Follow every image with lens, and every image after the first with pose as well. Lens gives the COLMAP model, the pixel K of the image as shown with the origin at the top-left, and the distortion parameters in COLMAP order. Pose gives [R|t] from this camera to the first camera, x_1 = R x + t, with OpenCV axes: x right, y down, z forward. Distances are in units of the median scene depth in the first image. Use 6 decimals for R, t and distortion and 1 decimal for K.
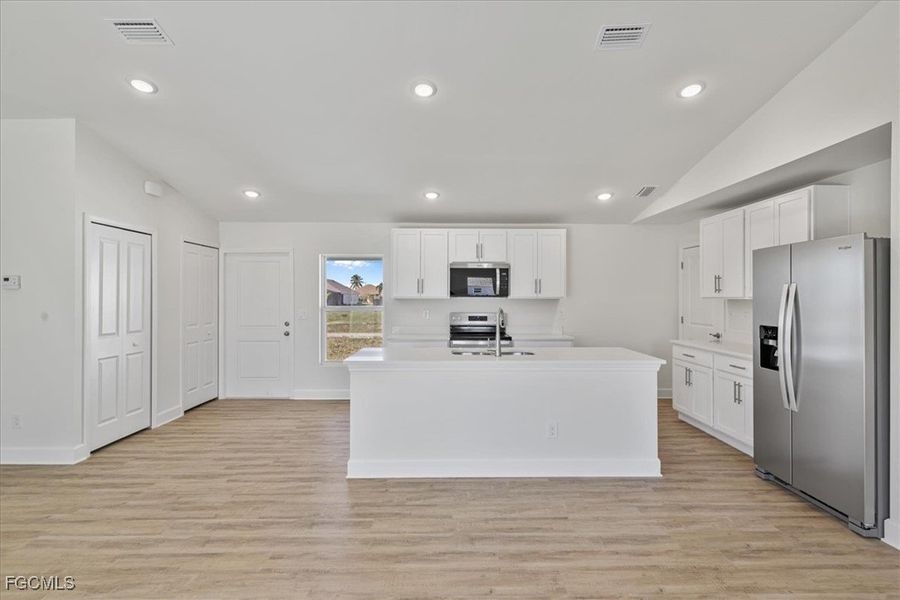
lens RADIAL K [[428.5, 0, 450.7], [0, 428.5, 295.5], [0, 0, 1]] dist [0.000752, -0.000405]
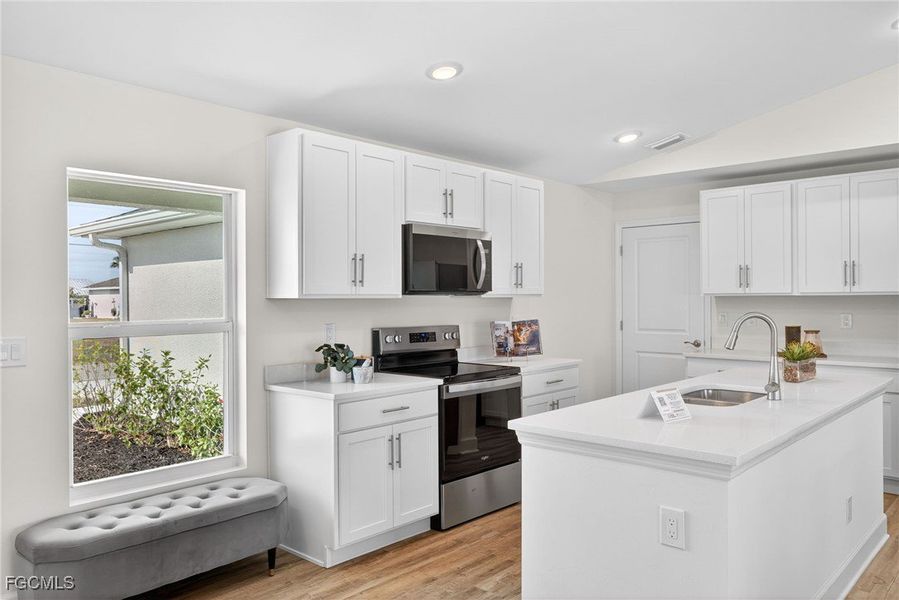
lens RADIAL K [[669.1, 0, 454.7], [0, 669.1, 298.7], [0, 0, 1]] dist [0.009272, -0.007679]
pose [[0.681664, -0.006161, 0.731640, -0.621556], [0.002853, 0.999979, 0.005763, 0.004943], [-0.731660, -0.001841, 0.681667, 0.557413]]
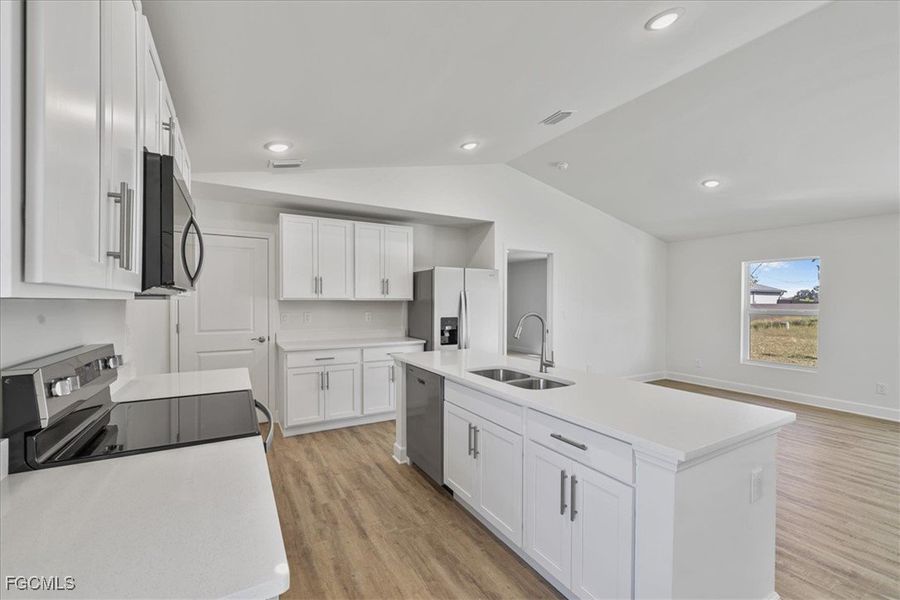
lens RADIAL K [[377.6, 0, 450.4], [0, 377.6, 308.4], [0, 0, 1]] dist [-0.001793, 0.000230]
pose [[-0.488423, -0.019752, 0.872383, -0.326356], [-0.008465, 0.999804, 0.017897, 0.008742], [-0.872566, 0.001356, -0.488495, 1.169050]]
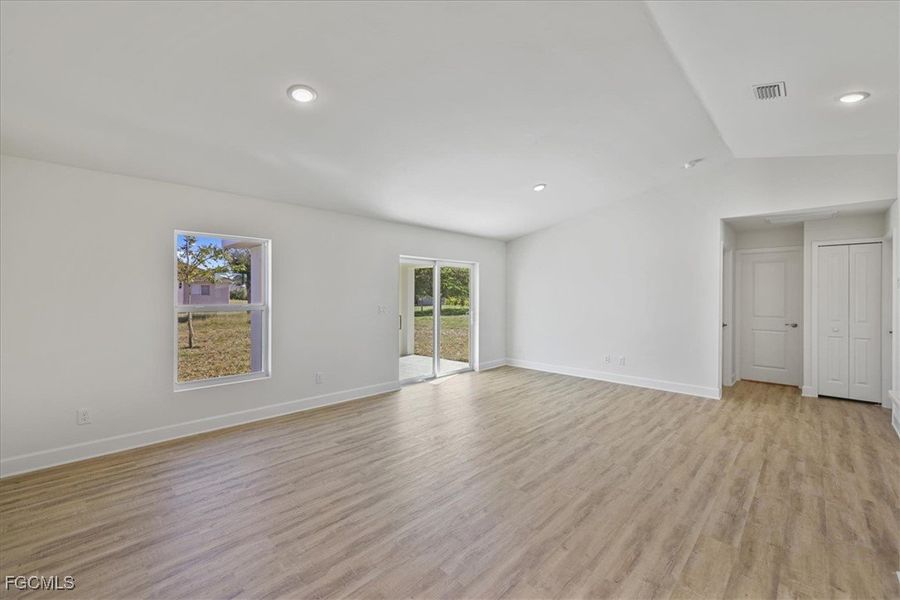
lens RADIAL K [[377.6, 0, 452.9], [0, 377.6, 293.6], [0, 0, 1]] dist [-0.001793, 0.000230]
pose [[-0.698993, -0.005237, -0.715110, 0.459969], [-0.001545, 0.999982, -0.005814, 0.005515], [0.715127, -0.002959, -0.698988, 0.665899]]
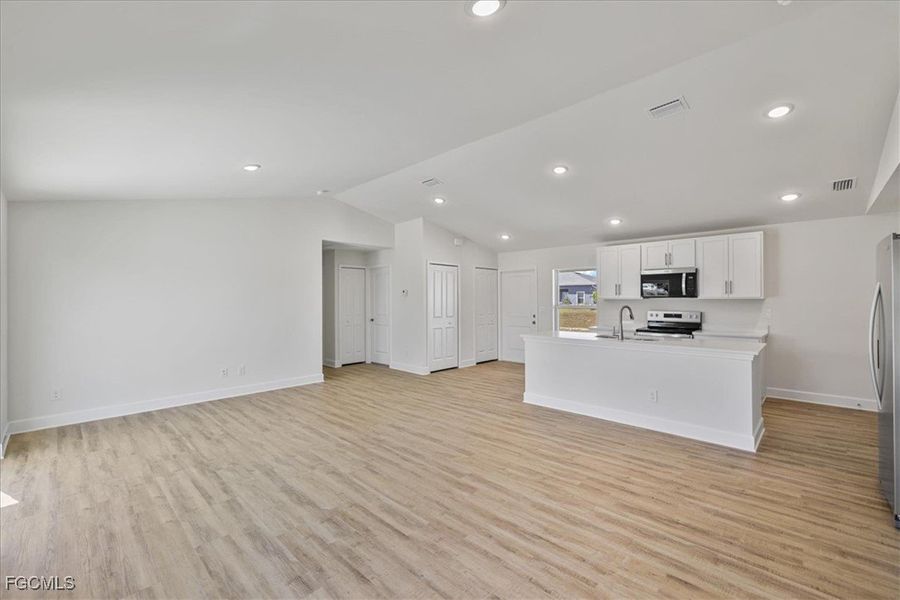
lens RADIAL K [[377.6, 0, 450.1], [0, 377.6, 297.3], [0, 0, 1]] dist [-0.001793, 0.000230]
pose [[0.712457, -0.006802, -0.701683, 0.455650], [0.007576, 0.999969, -0.002002, -0.000203], [0.701675, -0.003890, 0.712487, -0.221300]]
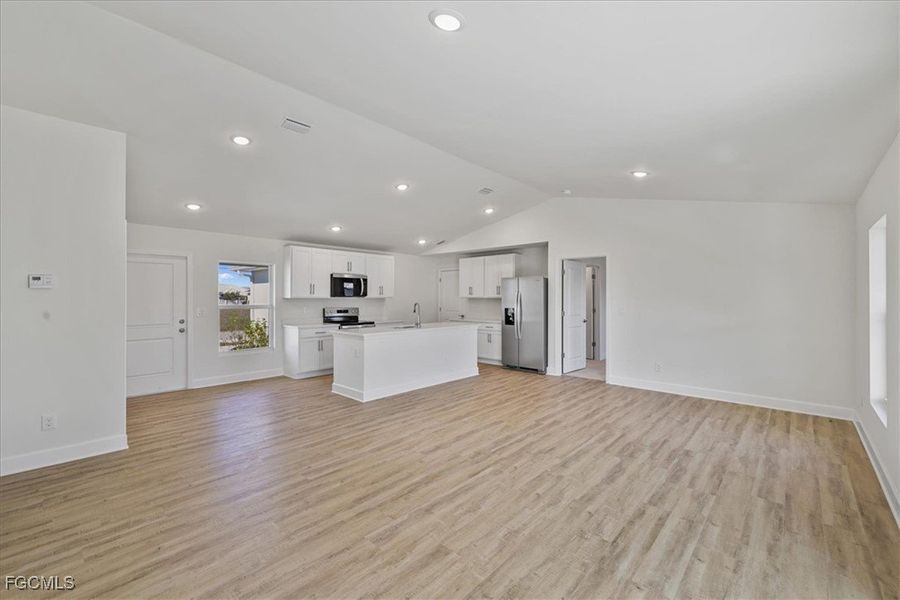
lens RADIAL K [[377.6, 0, 453.5], [0, 377.6, 295.3], [0, 0, 1]] dist [-0.001793, 0.000230]
pose [[0.684223, 0.003867, 0.729263, -0.796409], [-0.002351, 0.999992, -0.003097, 0.001099], [-0.729269, 0.000405, 0.684227, -0.214576]]
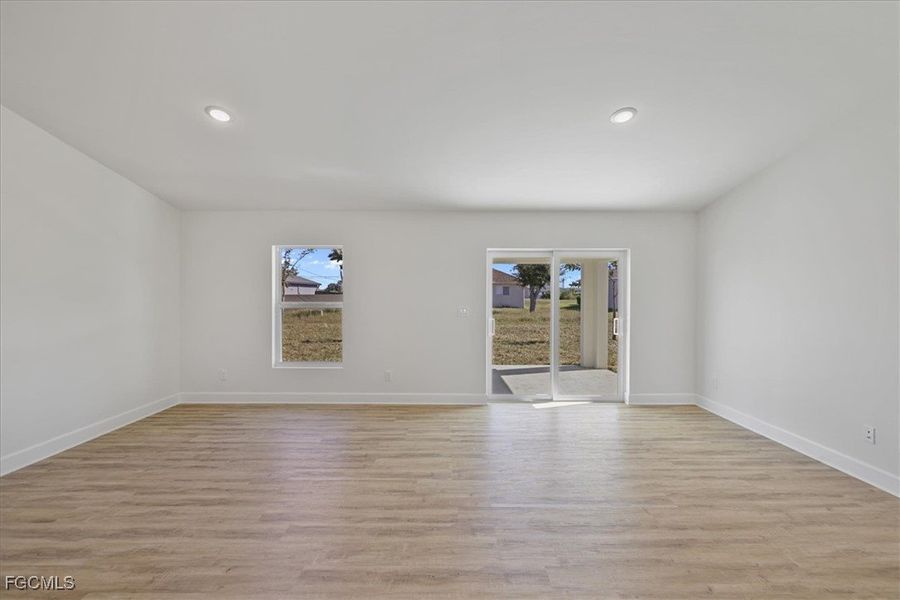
lens RADIAL K [[377.6, 0, 450.0], [0, 377.6, 301.0], [0, 0, 1]] dist [-0.001793, 0.000230]
pose [[-0.999972, -0.004836, 0.005792, -0.196186], [-0.004750, 0.999881, 0.014707, 0.004487], [-0.005863, 0.014679, -0.999875, 0.735863]]
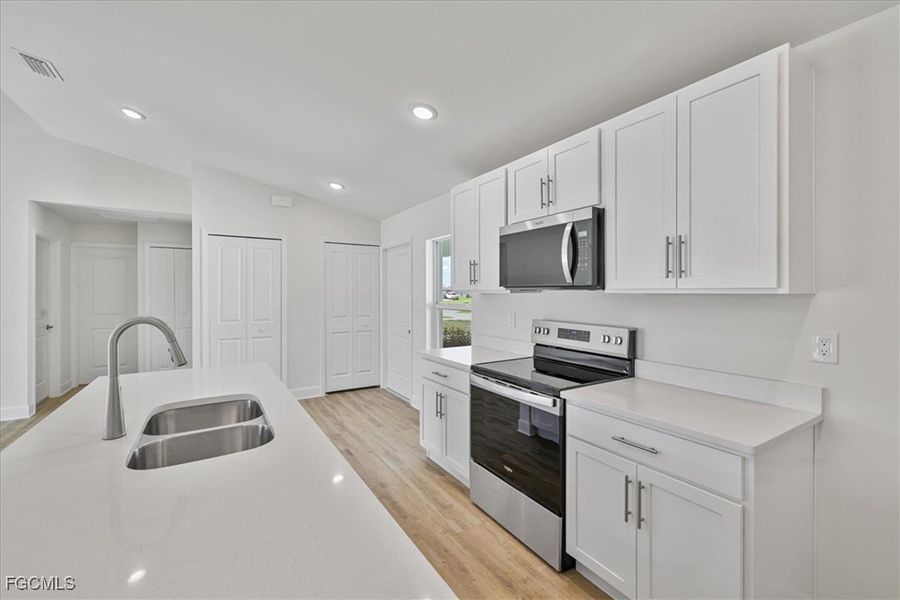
lens RADIAL K [[377.6, 0, 451.3], [0, 377.6, 292.4], [0, 0, 1]] dist [-0.001793, 0.000230]
pose [[0.525462, -0.000163, -0.850817, 0.447595], [0.006113, 0.999975, 0.003583, 0.005411], [0.850795, -0.007084, 0.525450, 0.846785]]
